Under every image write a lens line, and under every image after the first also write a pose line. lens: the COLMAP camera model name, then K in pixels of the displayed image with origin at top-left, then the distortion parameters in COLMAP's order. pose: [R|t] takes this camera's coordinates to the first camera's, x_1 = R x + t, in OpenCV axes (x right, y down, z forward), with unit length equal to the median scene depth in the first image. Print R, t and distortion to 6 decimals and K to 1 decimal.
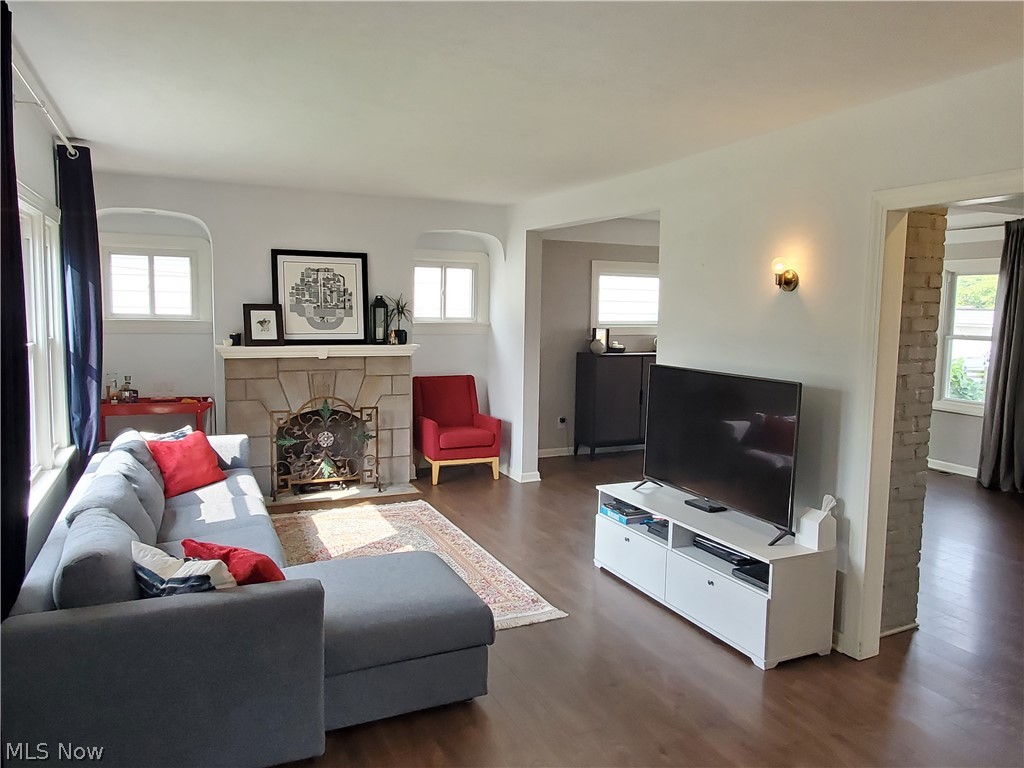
lens RADIAL K [[739.6, 0, 512.9], [0, 739.6, 376.6], [0, 0, 1]] dist [0.002890, 0.009560]
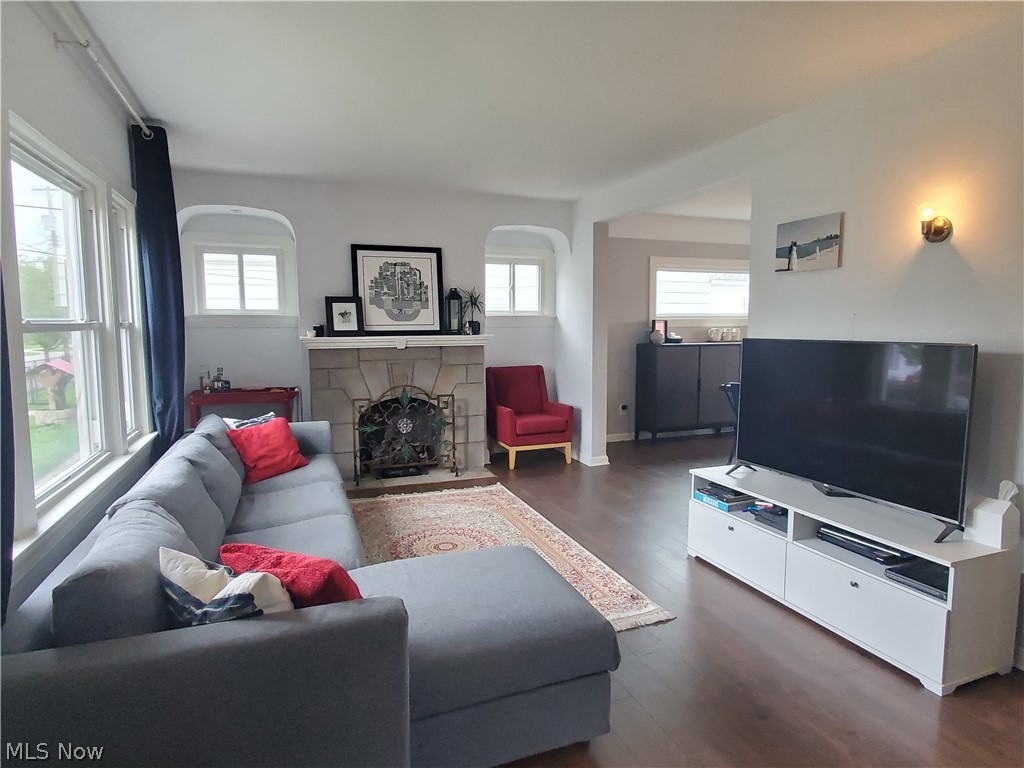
lens RADIAL K [[598.1, 0, 513.1], [0, 598.1, 382.4], [0, 0, 1]] dist [0.004015, -0.000263]
pose [[0.997684, -0.013994, -0.066560, -0.044376], [0.014249, 0.999893, 0.003360, 0.022854], [0.066506, -0.004300, 0.997777, 0.169957]]
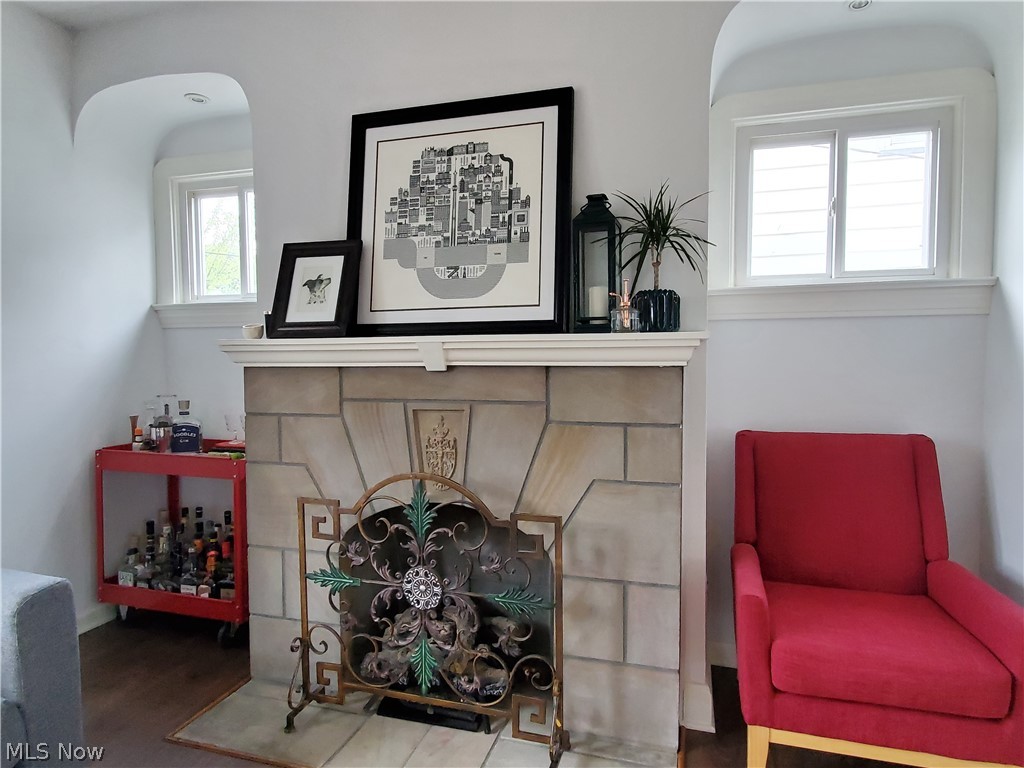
lens RADIAL K [[598.1, 0, 521.9], [0, 598.1, 382.4], [0, 0, 1]] dist [0.004015, -0.000263]
pose [[0.764052, 0.008159, -0.645103, -0.024240], [-0.045016, 0.998157, -0.040693, -0.007630], [0.643582, 0.060132, 0.763012, 0.799111]]
